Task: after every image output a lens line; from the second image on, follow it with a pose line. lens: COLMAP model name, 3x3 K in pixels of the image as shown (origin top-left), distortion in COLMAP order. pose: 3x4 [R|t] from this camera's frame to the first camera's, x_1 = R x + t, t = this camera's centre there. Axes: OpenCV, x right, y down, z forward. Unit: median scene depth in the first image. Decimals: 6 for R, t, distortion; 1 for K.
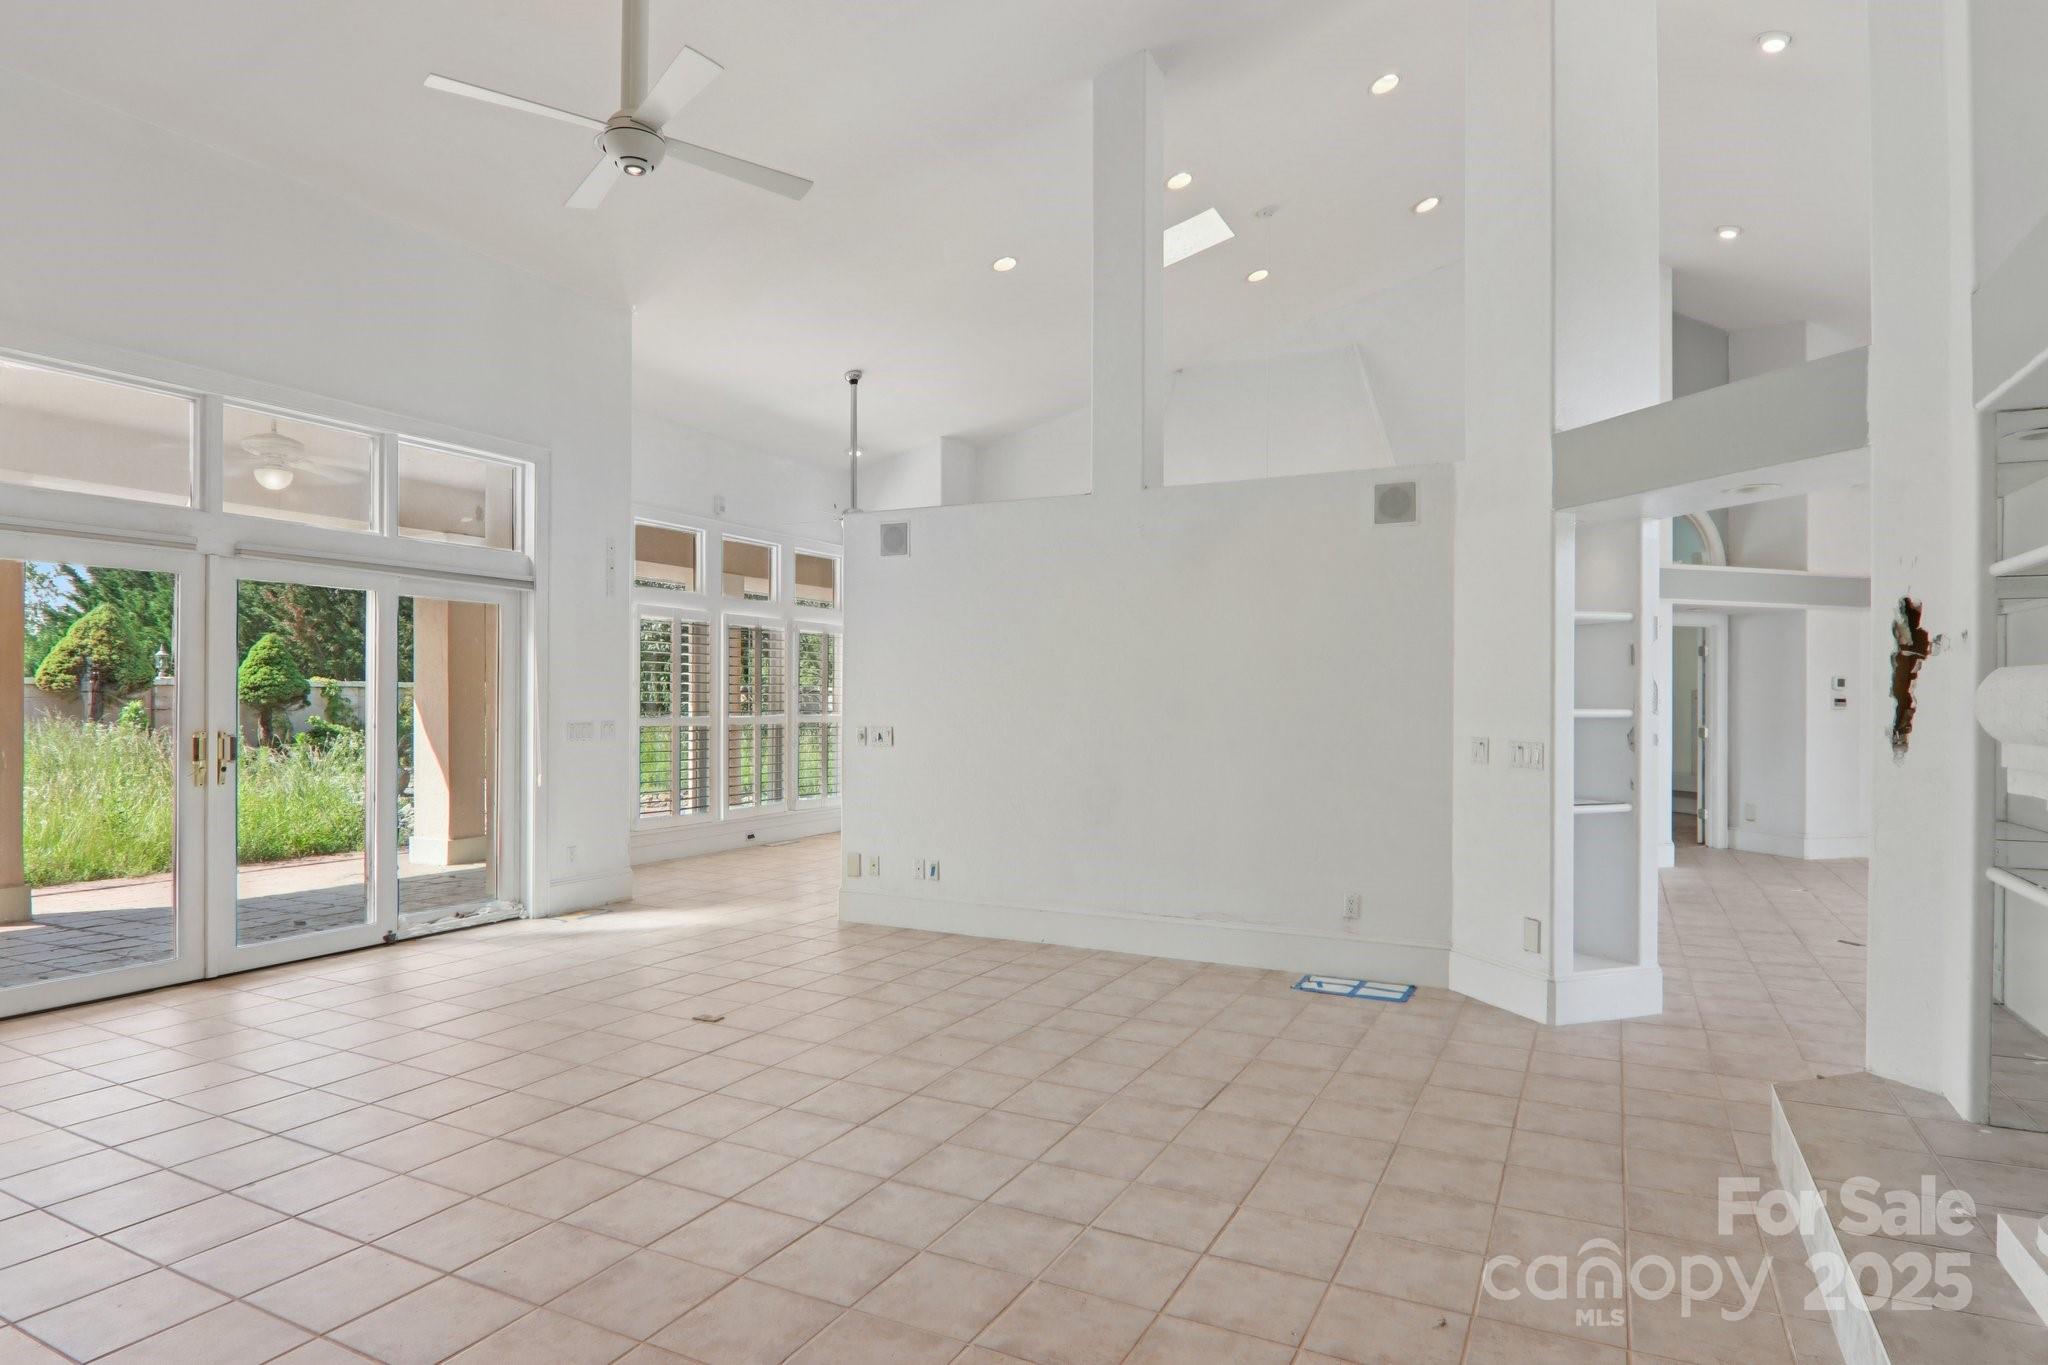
lens RADIAL K [[1169.0, 0, 1026.2], [0, 1169.0, 690.8], [0, 0, 1]] dist [0.002221, -0.000691]
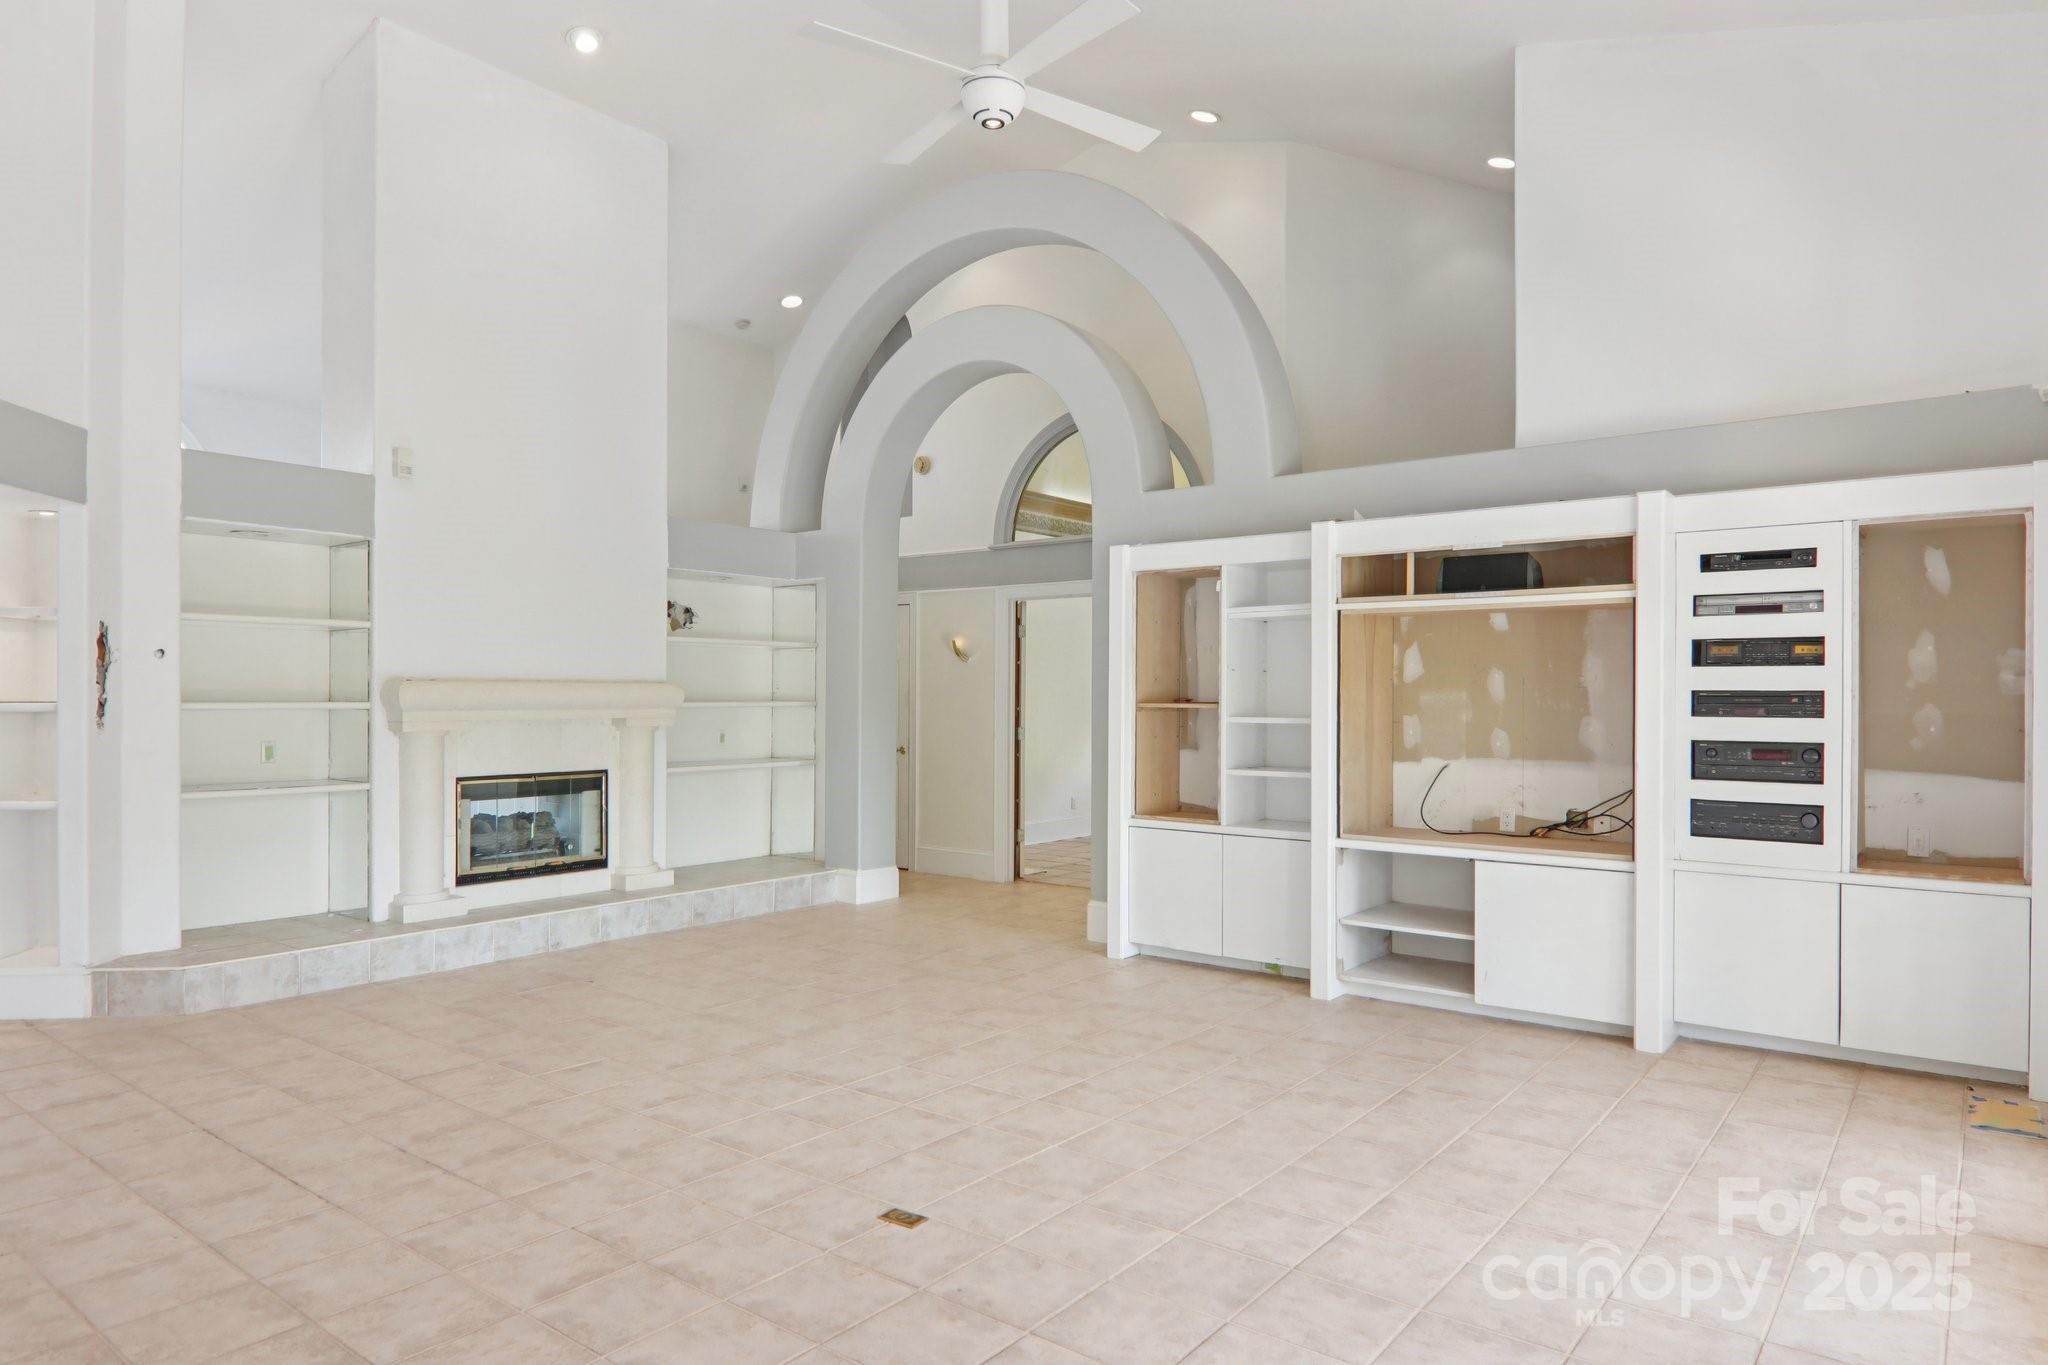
lens RADIAL K [[1192.9, 0, 1030.7], [0, 1192.9, 688.3], [0, 0, 1]] dist [-0.003576, 0.001055]
pose [[-0.983126, 0.000018, 0.182929, -0.465284], [-0.001122, 0.999981, -0.006128, 0.006445], [-0.182925, -0.006230, -0.983107, 1.652042]]
